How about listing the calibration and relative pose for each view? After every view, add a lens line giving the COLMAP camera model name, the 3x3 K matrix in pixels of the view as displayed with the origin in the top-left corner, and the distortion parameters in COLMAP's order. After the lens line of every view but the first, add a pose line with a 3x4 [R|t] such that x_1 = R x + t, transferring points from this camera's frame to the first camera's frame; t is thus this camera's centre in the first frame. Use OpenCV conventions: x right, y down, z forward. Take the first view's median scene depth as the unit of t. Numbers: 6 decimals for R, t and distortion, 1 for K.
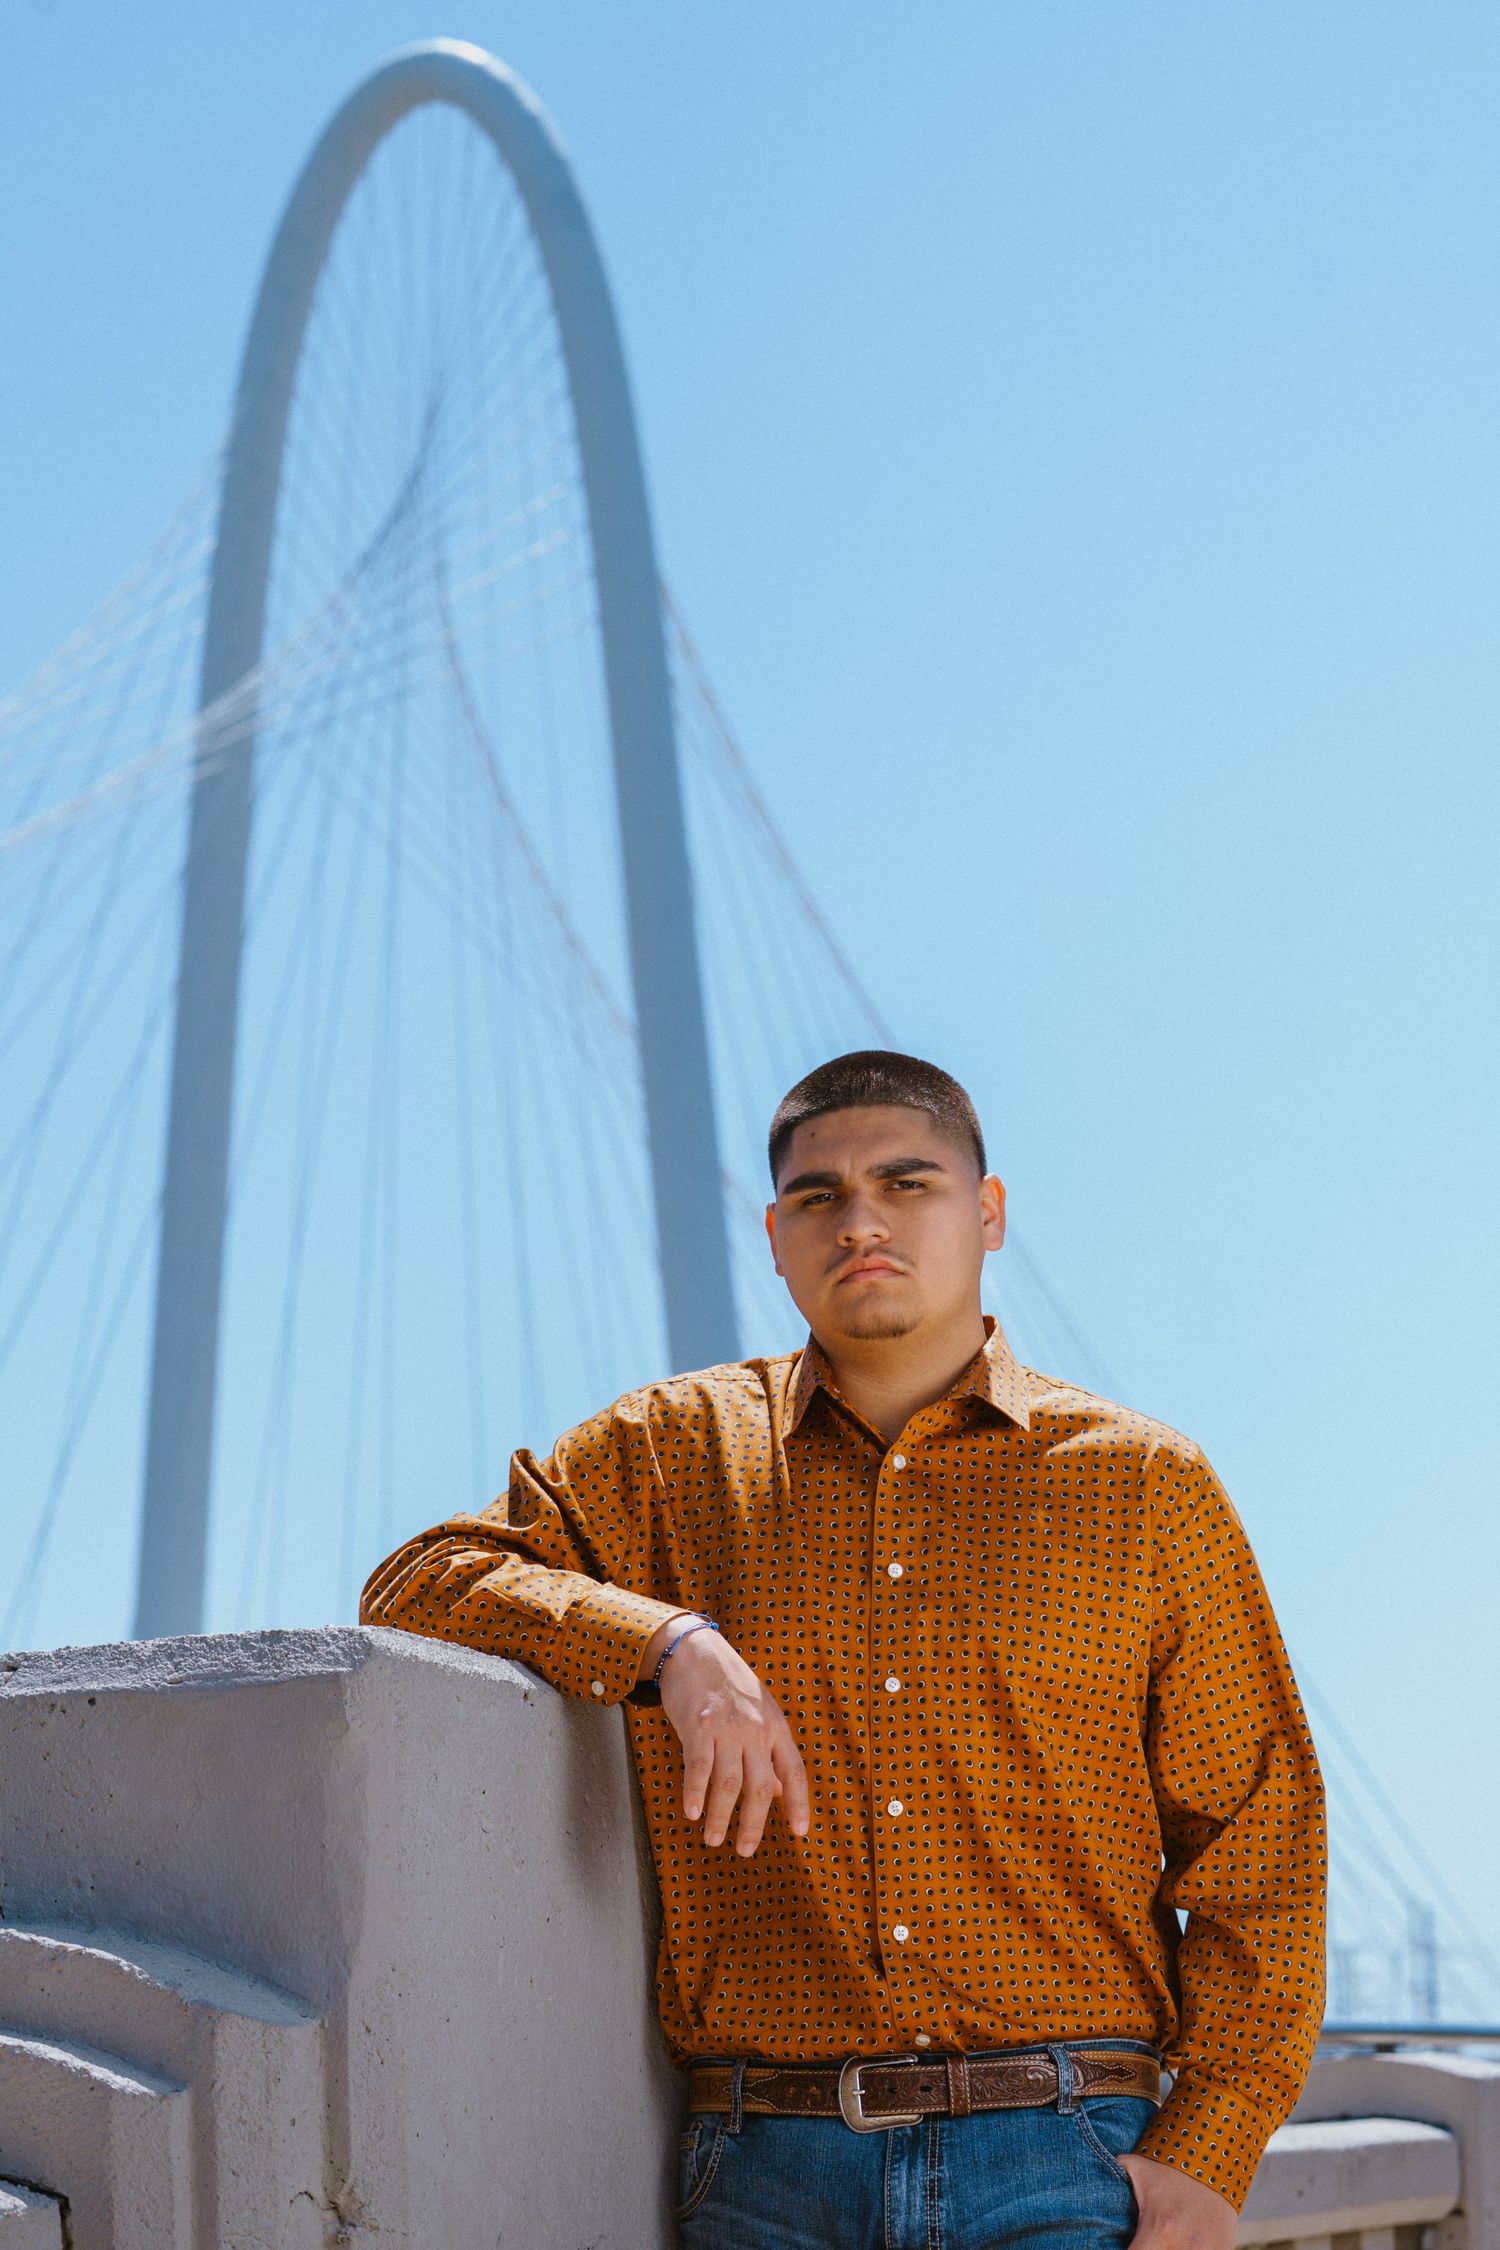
lens RADIAL K [[5316.4, 0, 769.1], [0, 5316.4, 1132.1], [0, 0, 1]] dist [-0.274708, 0.000000]
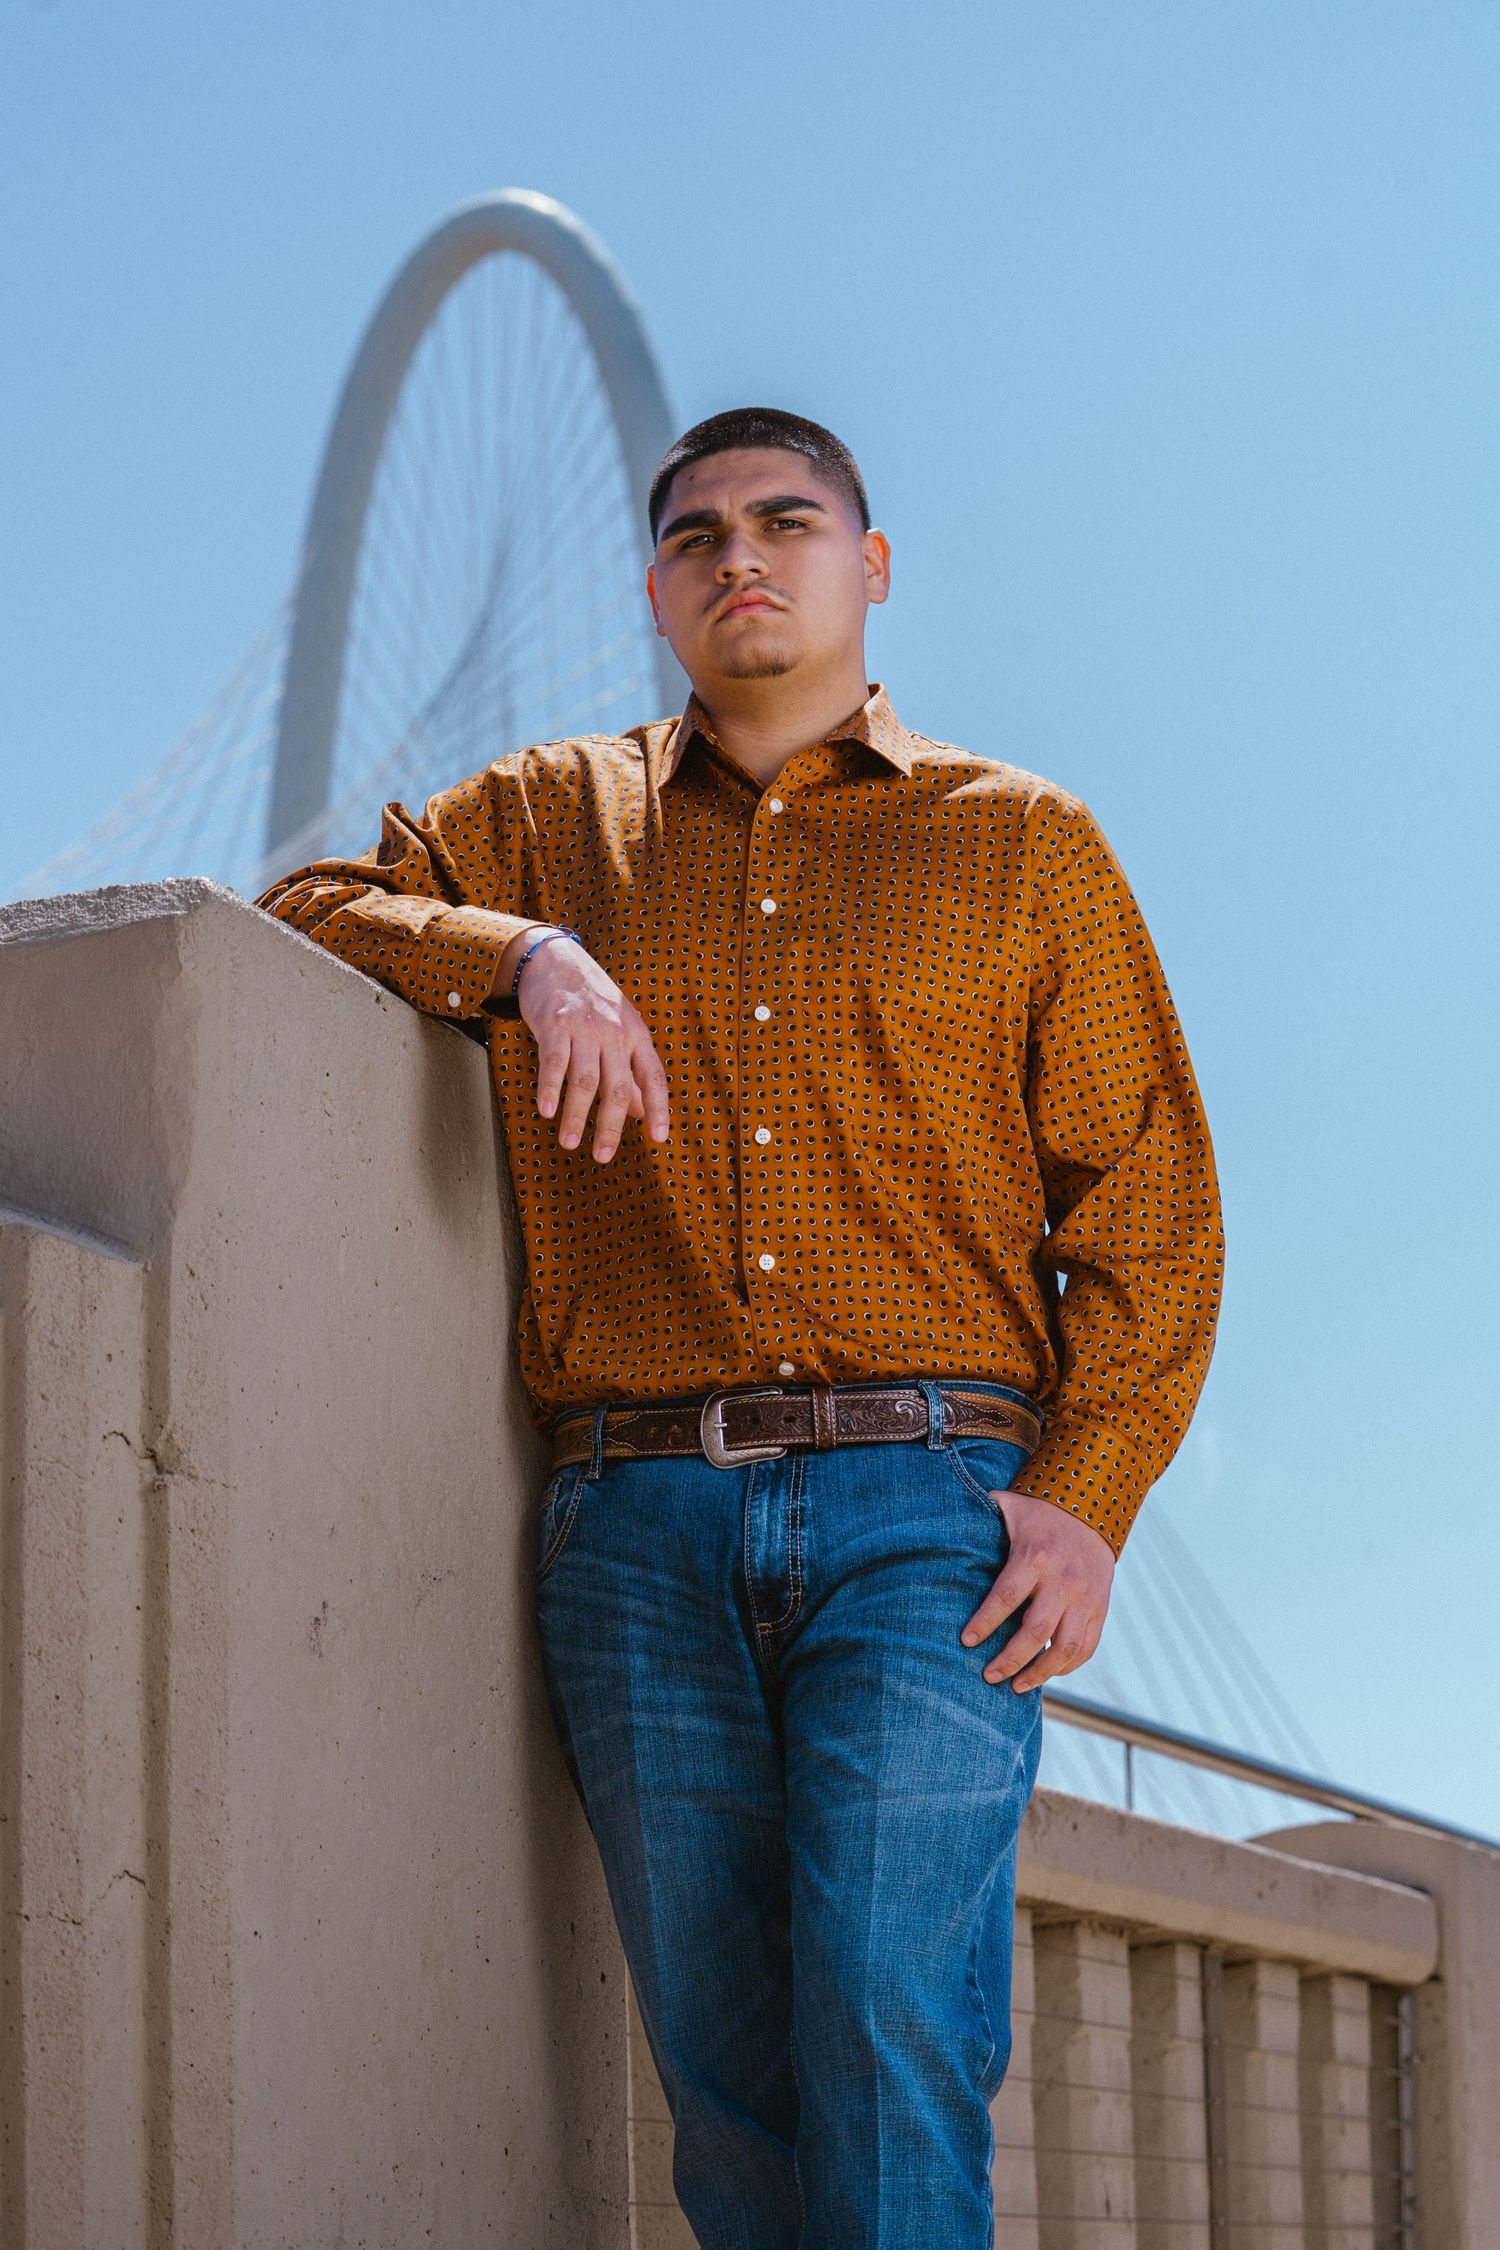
lens RADIAL K [[5316.4, 0, 770.5], [0, 5316.4, 1120.0], [0, 0, 1]] dist [-0.274708, 0.000000]
pose [[0.999827, 0.007421, -0.017042, 0.041388], [-0.008321, 0.998541, -0.053350, 0.174802], [0.016621, 0.053483, 0.998430, 0.030098]]
